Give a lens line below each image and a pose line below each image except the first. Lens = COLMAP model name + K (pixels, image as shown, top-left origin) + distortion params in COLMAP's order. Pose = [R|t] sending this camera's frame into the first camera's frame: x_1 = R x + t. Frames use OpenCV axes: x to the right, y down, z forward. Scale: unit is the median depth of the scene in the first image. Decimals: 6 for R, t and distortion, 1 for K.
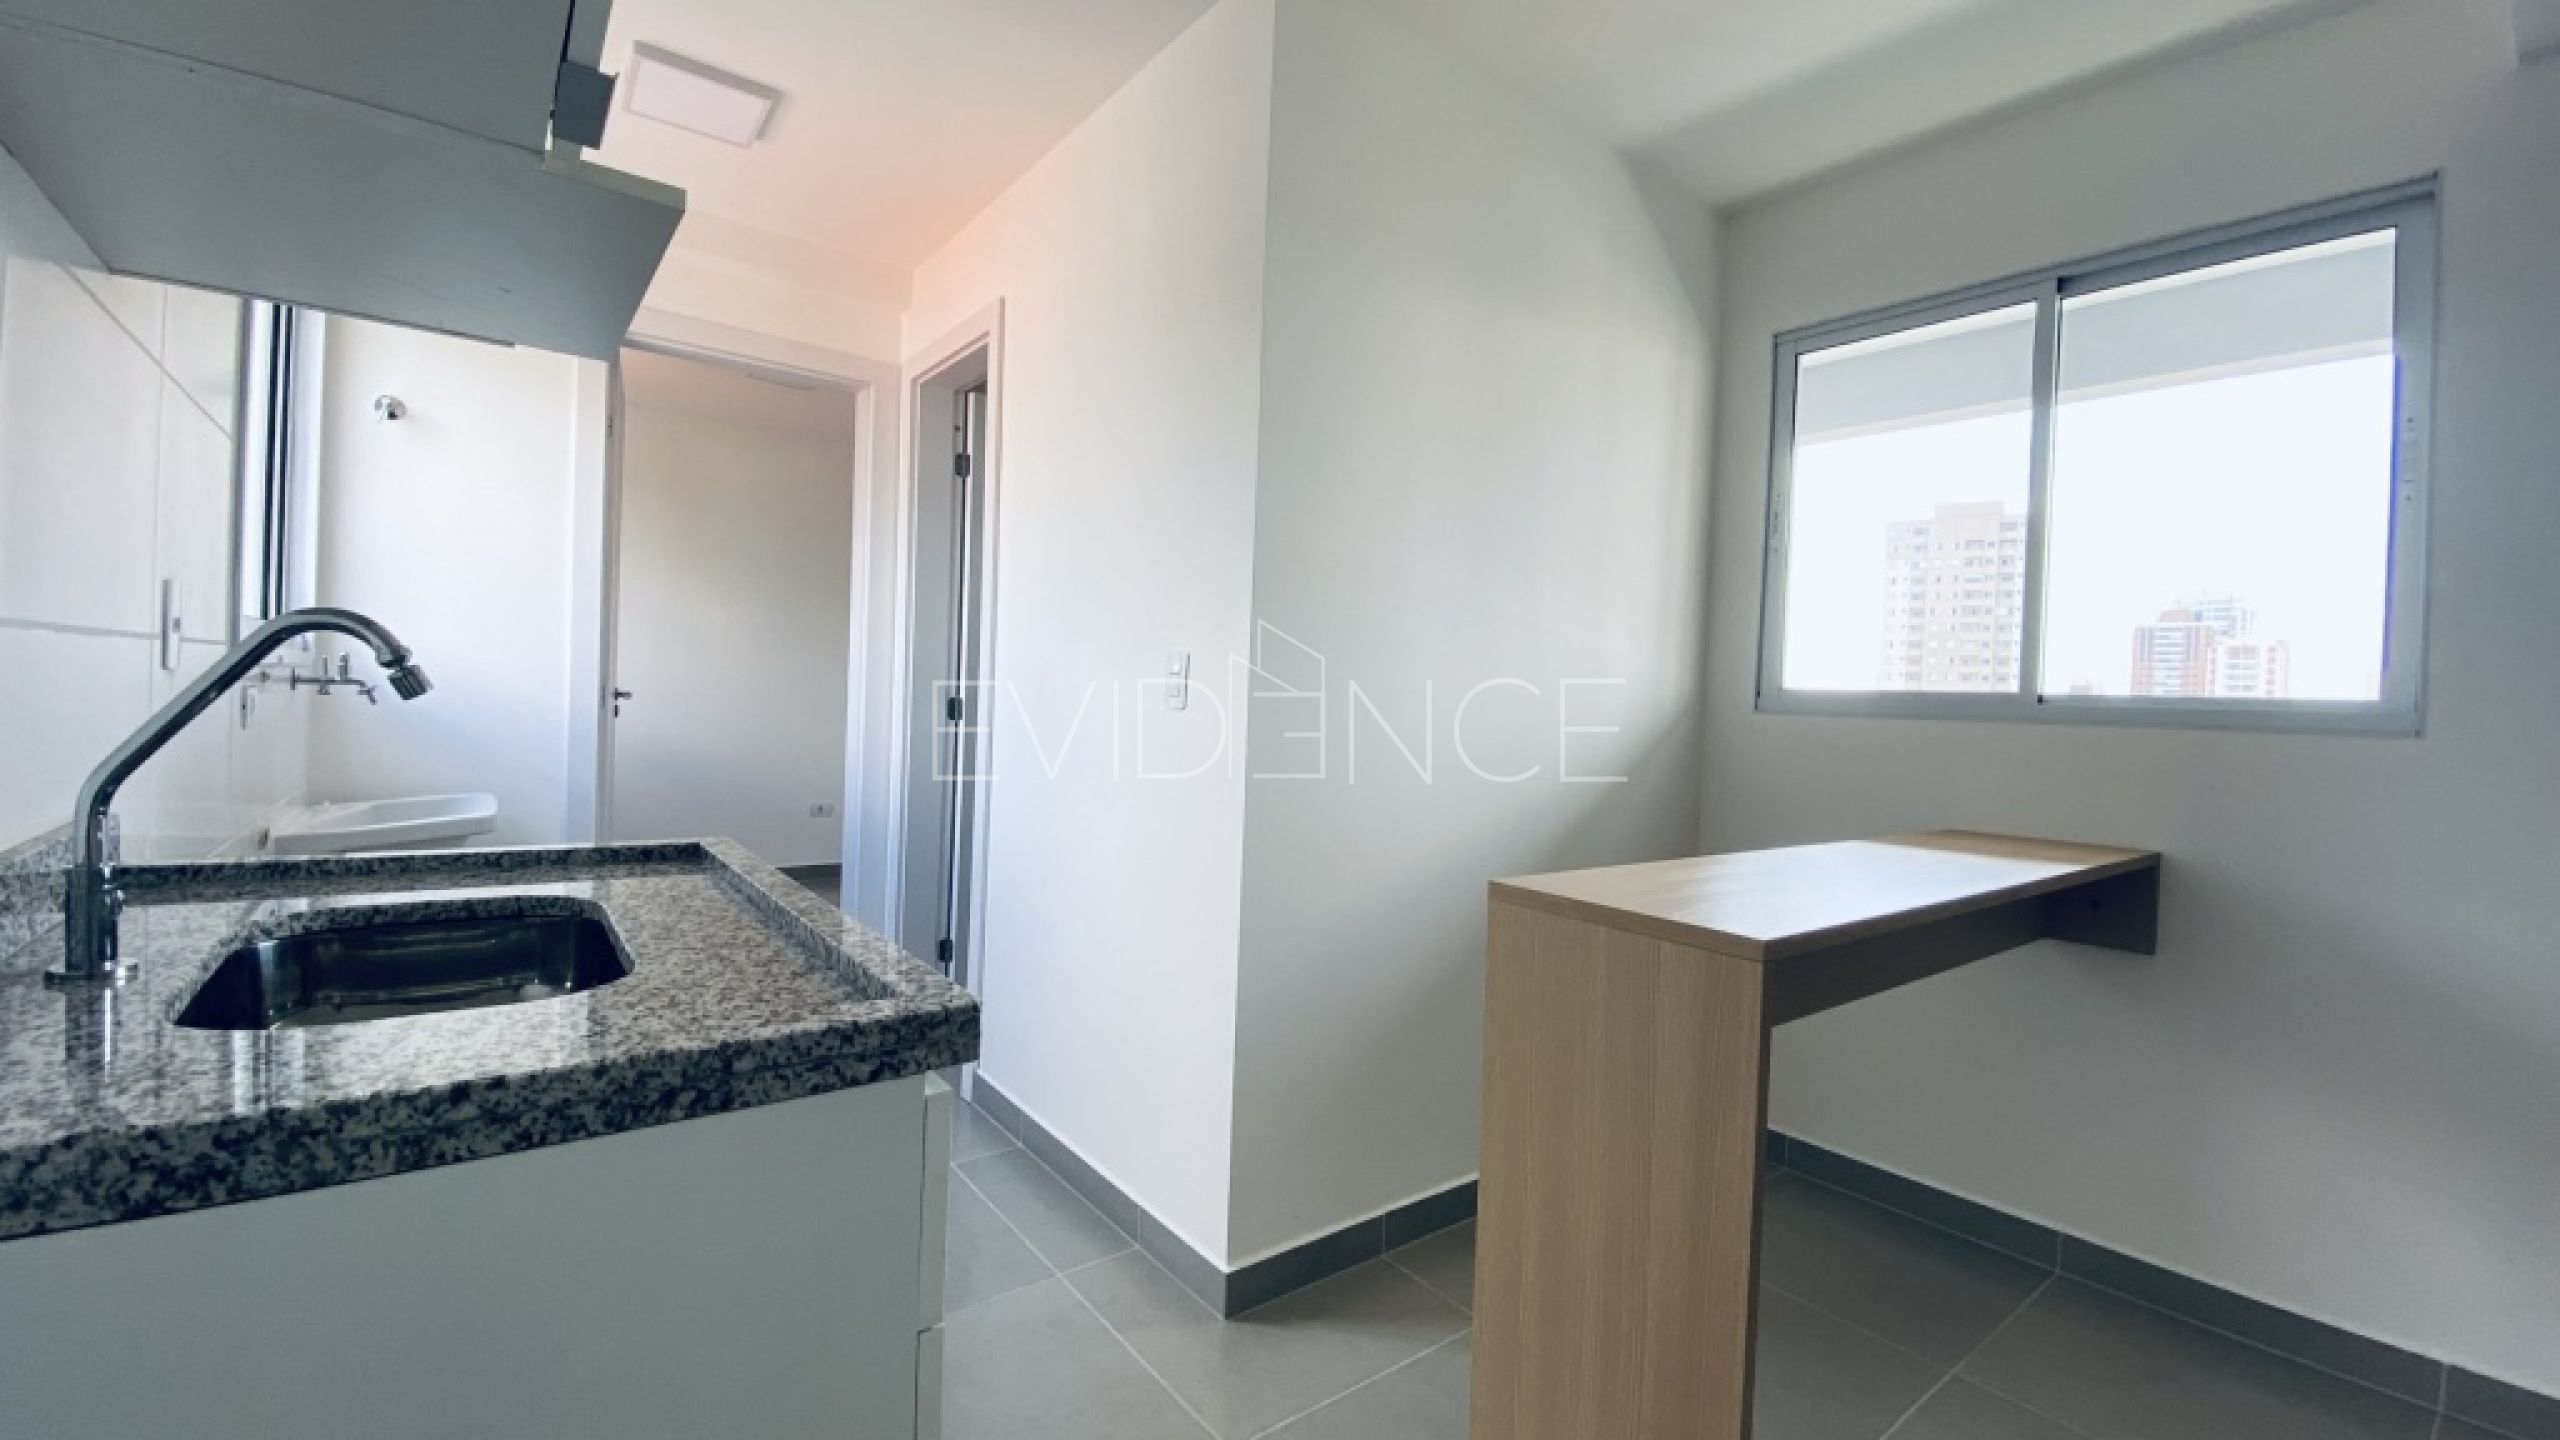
lens RADIAL K [[1037.2, 0, 1279.6], [0, 1037.2, 707.2], [0, 0, 1]] dist [-0.000454, -0.002593]
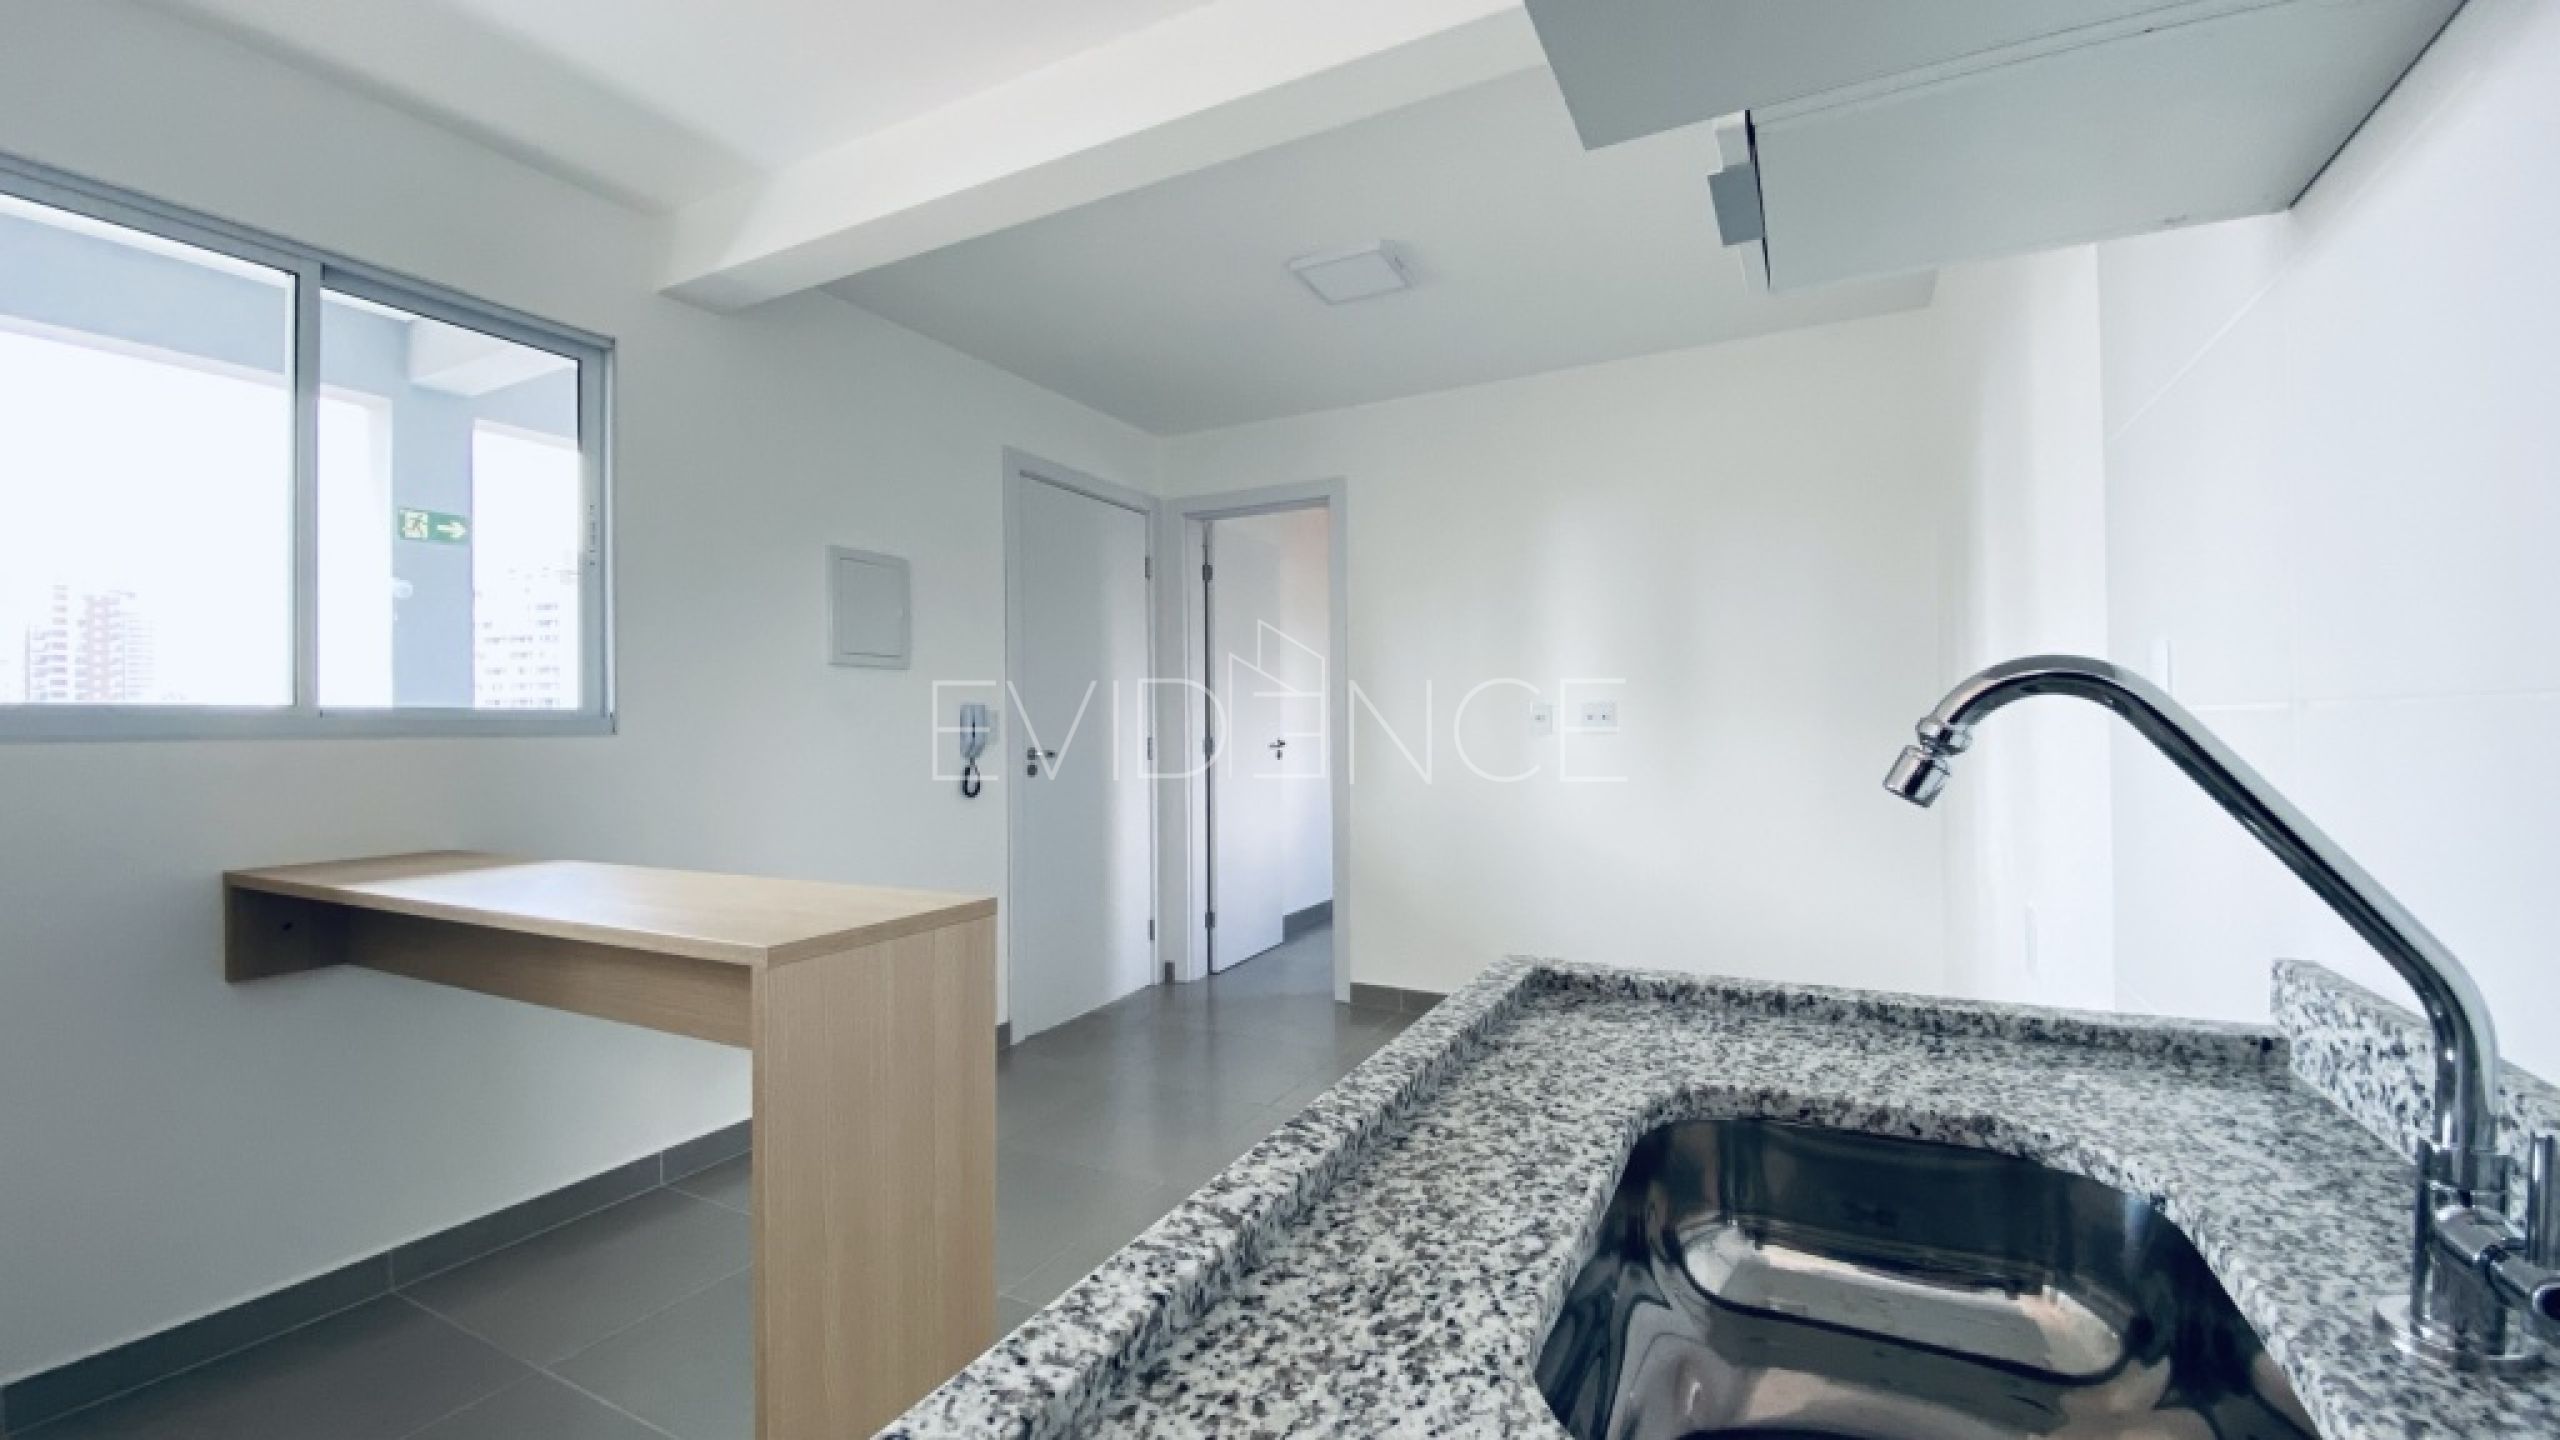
lens RADIAL K [[1037.2, 0, 1280.8], [0, 1037.2, 707.1], [0, 0, 1]] dist [-0.000454, -0.002593]
pose [[-0.409992, -0.021116, 0.911845, -1.140014], [0.008118, 0.999608, 0.026798, -0.075156], [-0.912053, 0.018389, -0.409660, 1.458505]]
